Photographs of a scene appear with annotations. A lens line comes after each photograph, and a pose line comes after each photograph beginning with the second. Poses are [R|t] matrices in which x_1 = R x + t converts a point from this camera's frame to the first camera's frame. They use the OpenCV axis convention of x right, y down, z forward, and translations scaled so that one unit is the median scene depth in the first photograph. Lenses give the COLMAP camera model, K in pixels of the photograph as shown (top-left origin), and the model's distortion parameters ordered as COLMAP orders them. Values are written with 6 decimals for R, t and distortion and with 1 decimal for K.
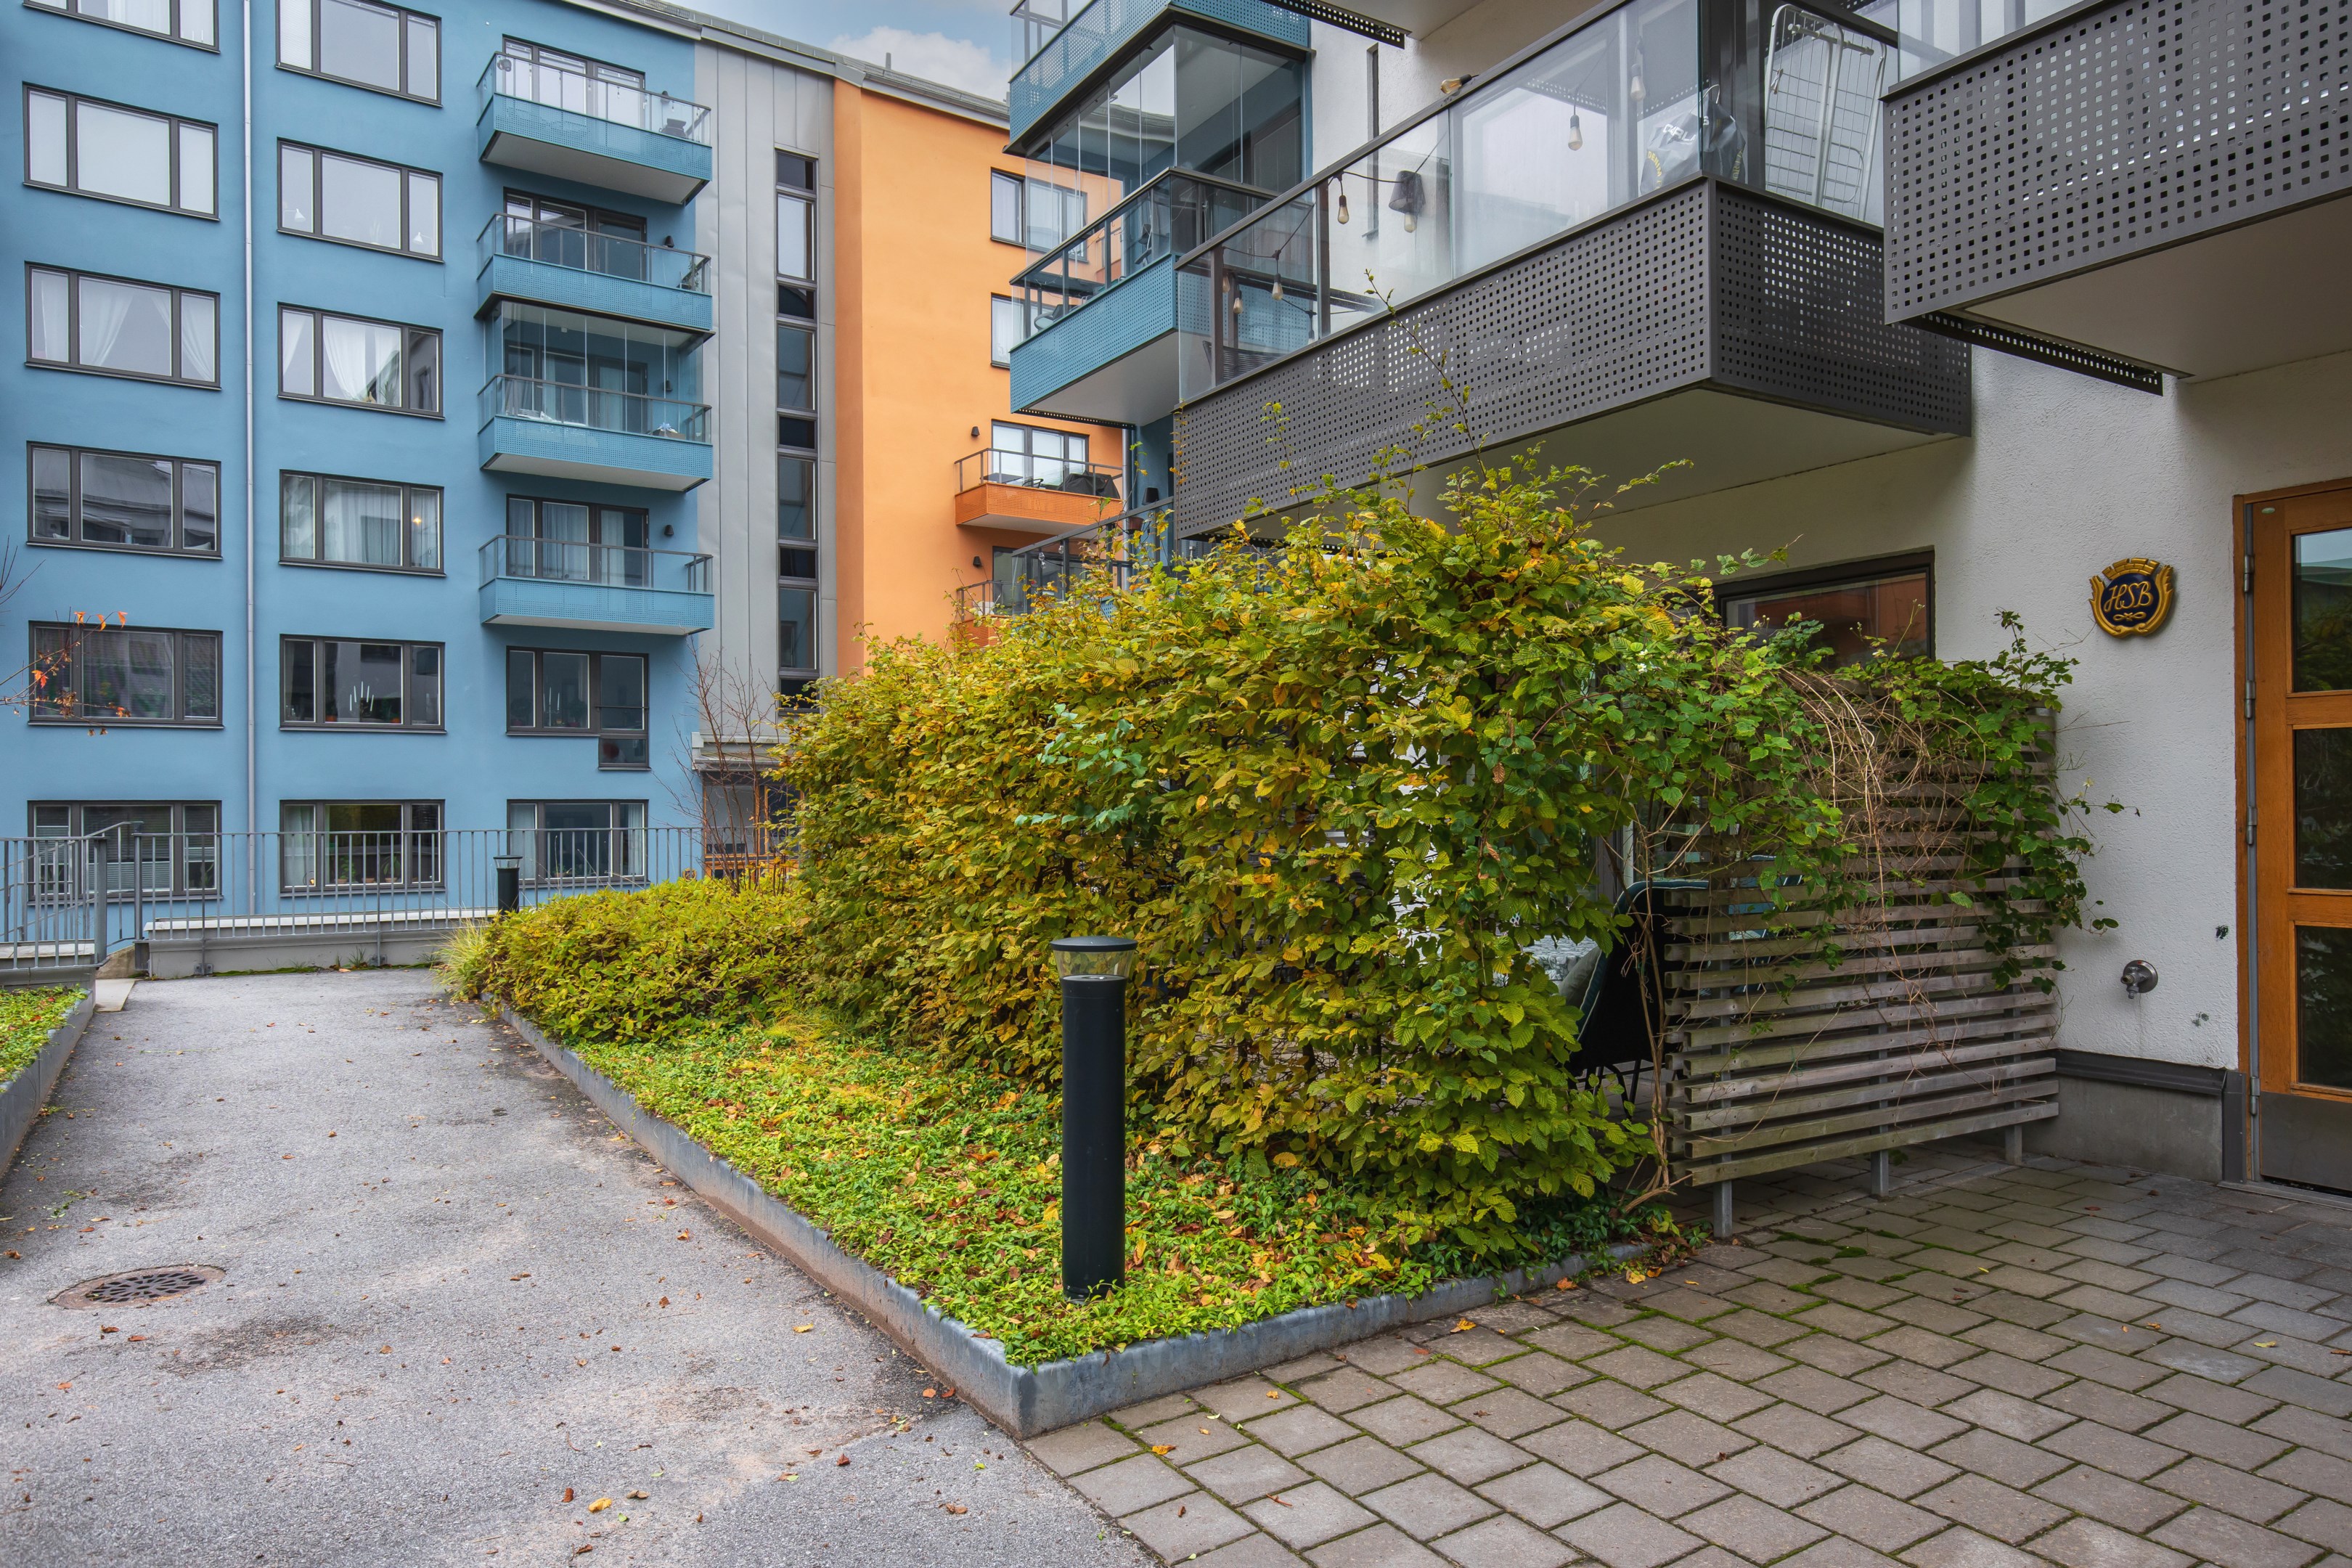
lens RADIAL K [[1526.0, 0, 1177.9], [0, 1526.0, 813.6], [0, 0, 1]] dist [0.003669, 0.002723]
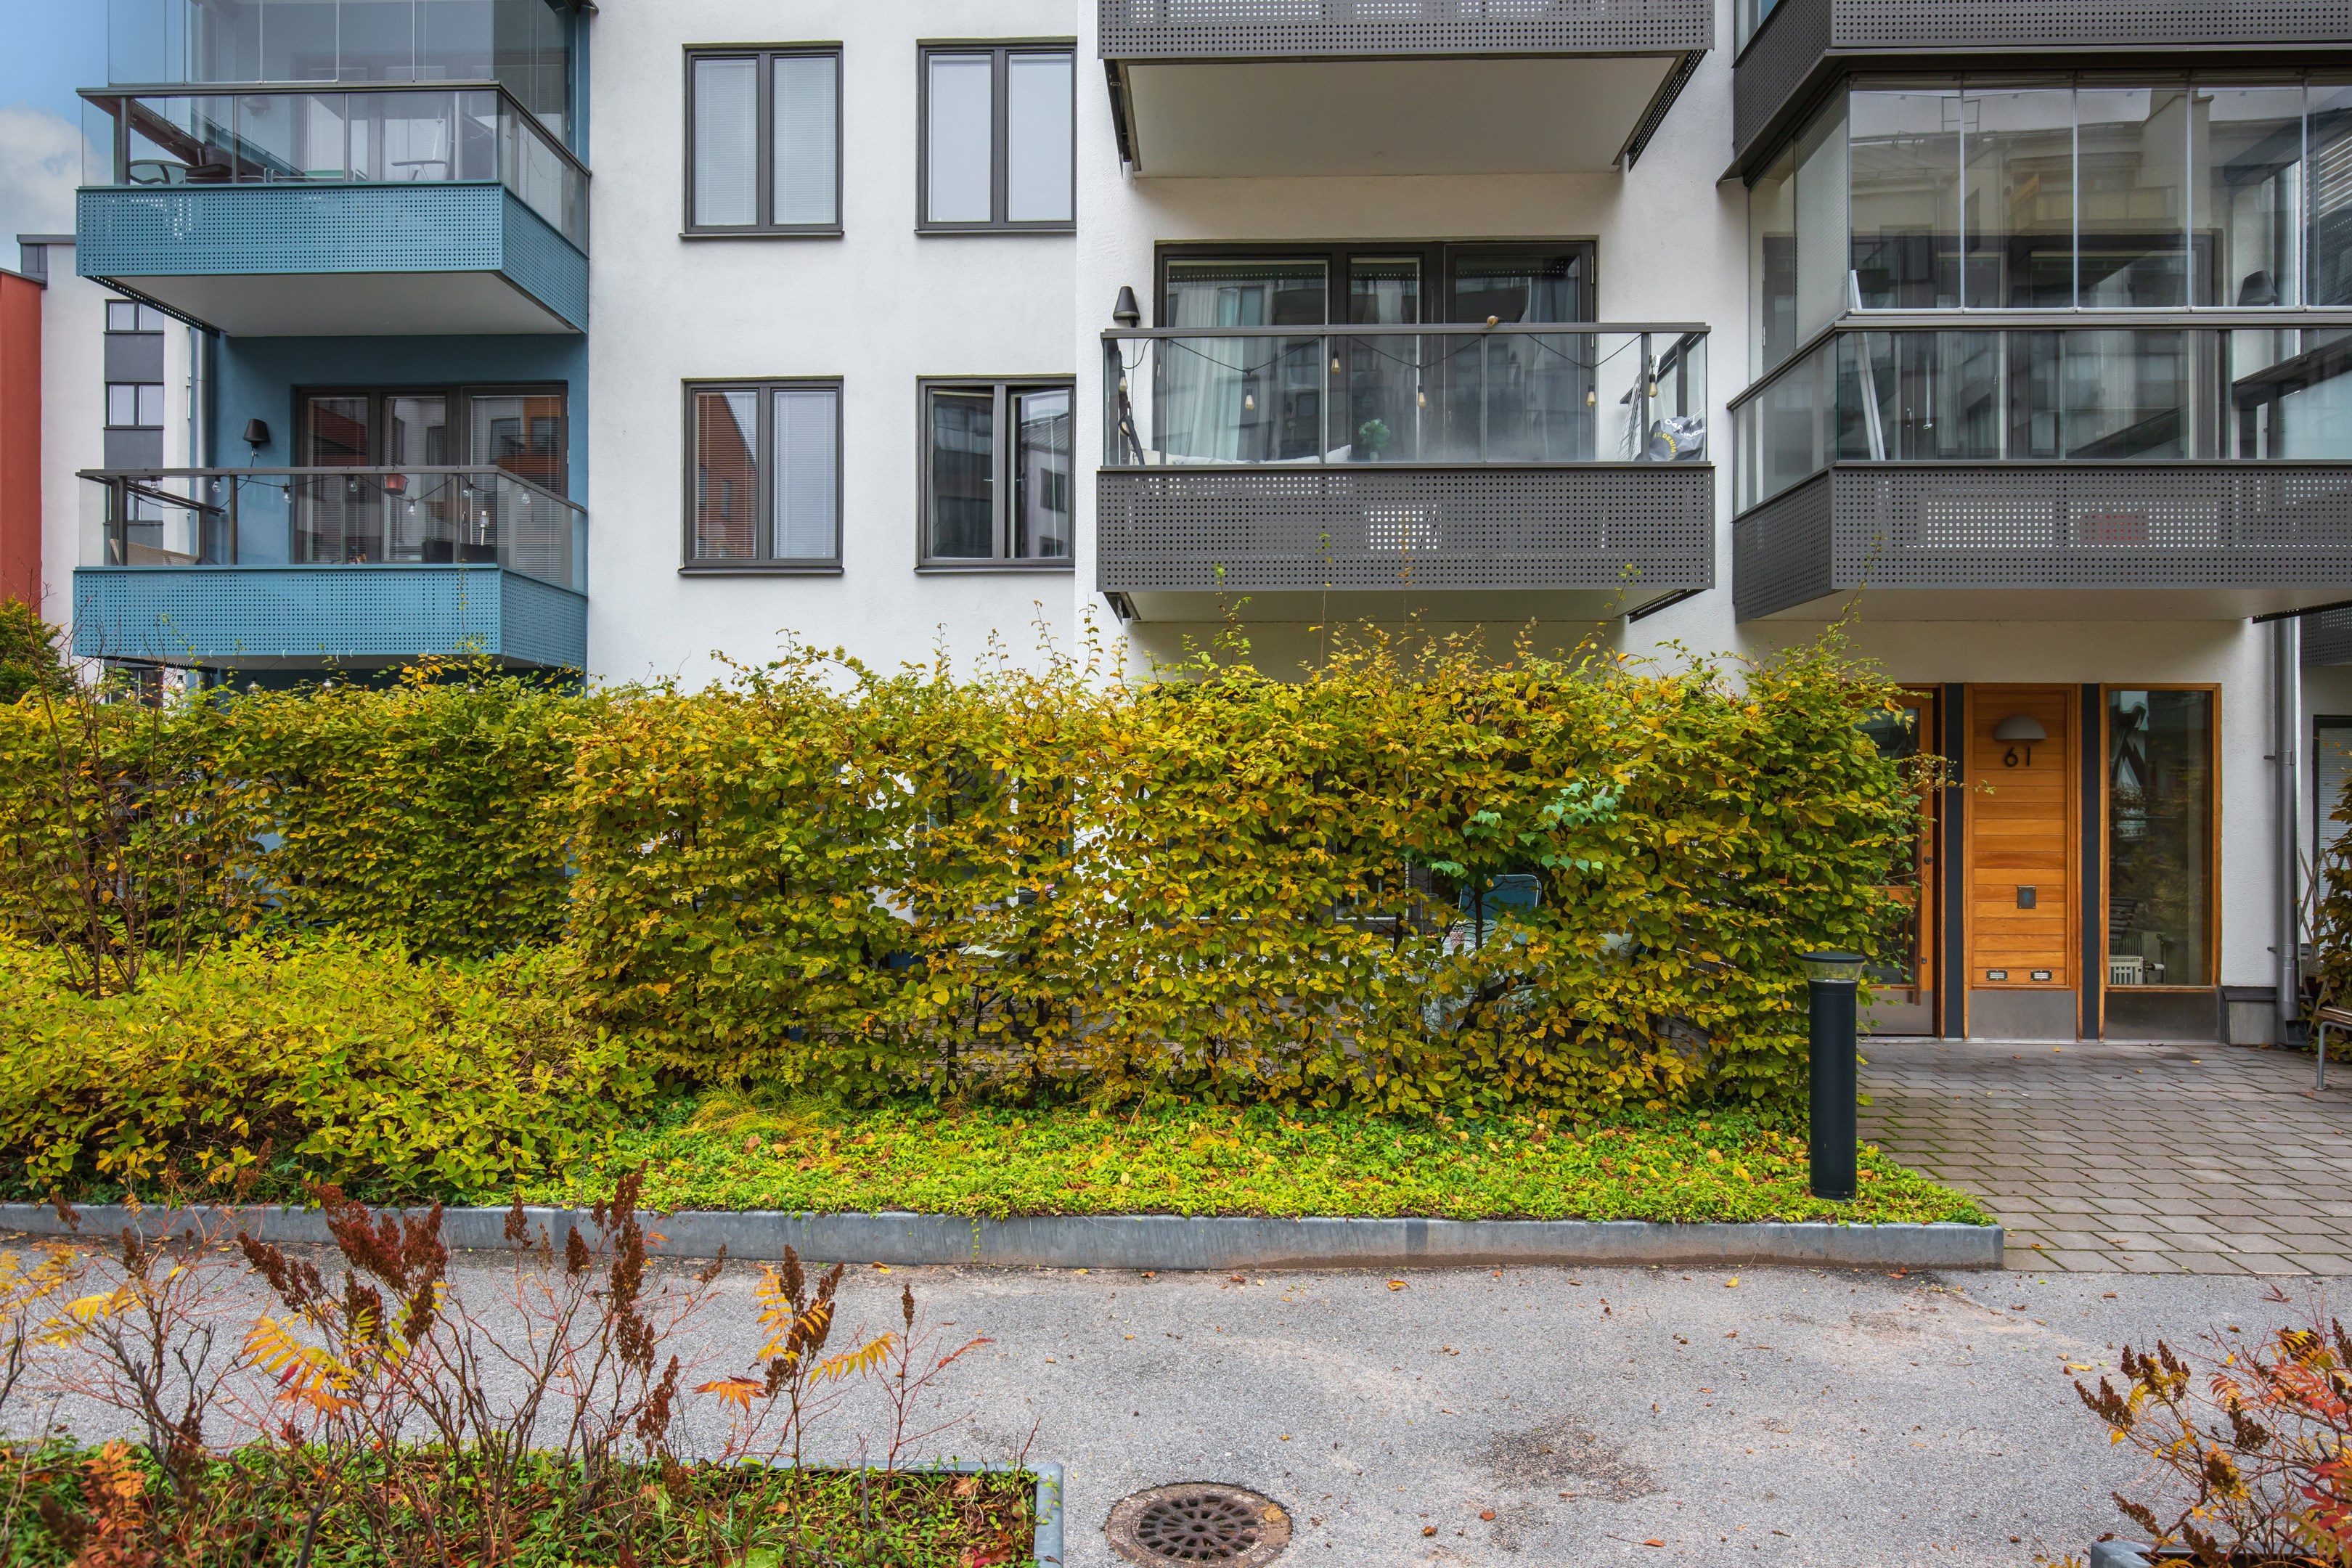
lens RADIAL K [[1446.7, 0, 1176.9], [0, 1446.7, 800.4], [0, 0, 1]] dist [0.001407, 0.000915]
pose [[0.554212, 0.004092, 0.832366, -1.502635], [-0.005275, 0.999985, -0.001404, -0.063915], [-0.832359, -0.003612, 0.554225, 0.708552]]
